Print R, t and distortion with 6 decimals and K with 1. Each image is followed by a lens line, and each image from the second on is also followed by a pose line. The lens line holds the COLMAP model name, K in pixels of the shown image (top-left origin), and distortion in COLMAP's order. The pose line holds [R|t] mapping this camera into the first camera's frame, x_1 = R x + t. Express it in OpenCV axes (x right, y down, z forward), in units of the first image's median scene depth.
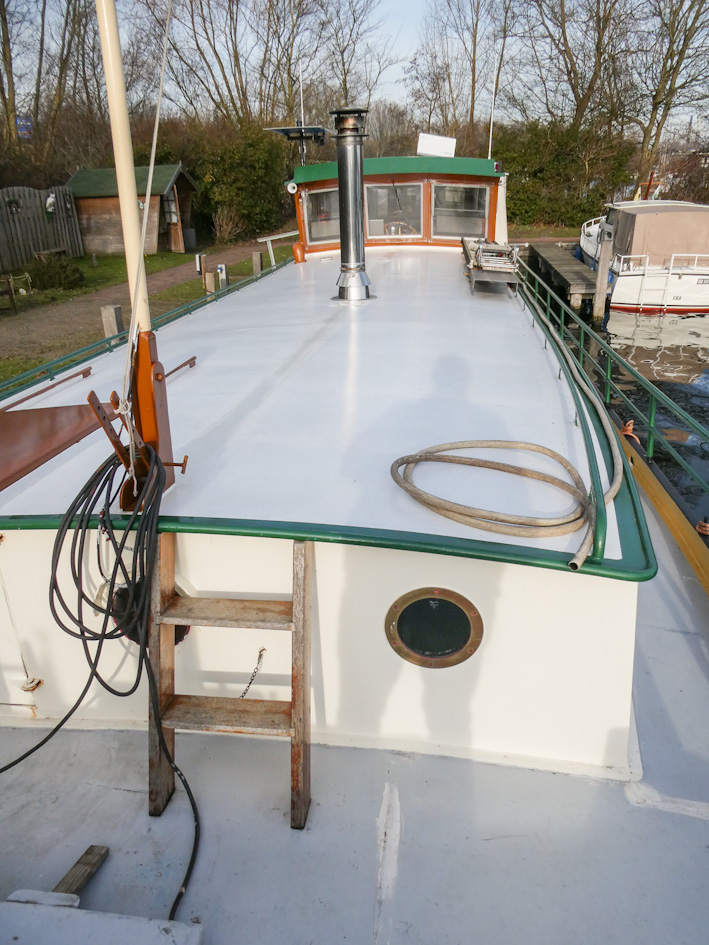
lens RADIAL K [[663.3, 0, 334.4], [0, 663.3, 475.2], [0, 0, 1]] dist [-0.061560, 0.070592]
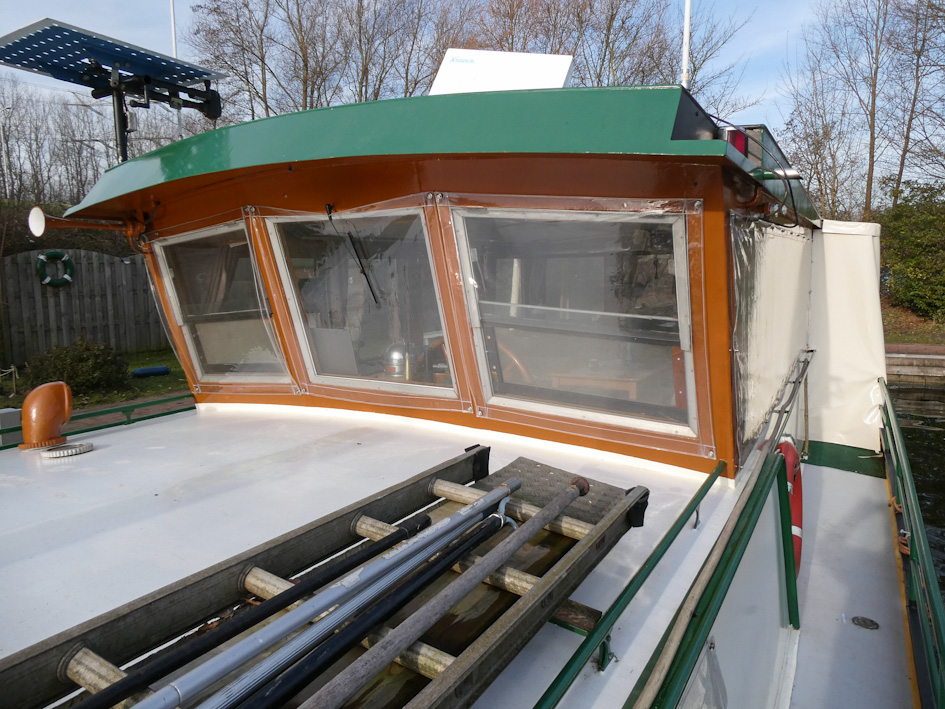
lens RADIAL K [[650.1, 0, 472.5], [0, 650.1, 354.5], [0, 0, 1]] dist [-0.017077, 0.004680]
pose [[0.926207, 0.067665, -0.370893, 0.138928], [-0.167225, 0.955428, -0.243295, -0.181115], [0.337900, 0.287364, 0.896240, 0.435325]]
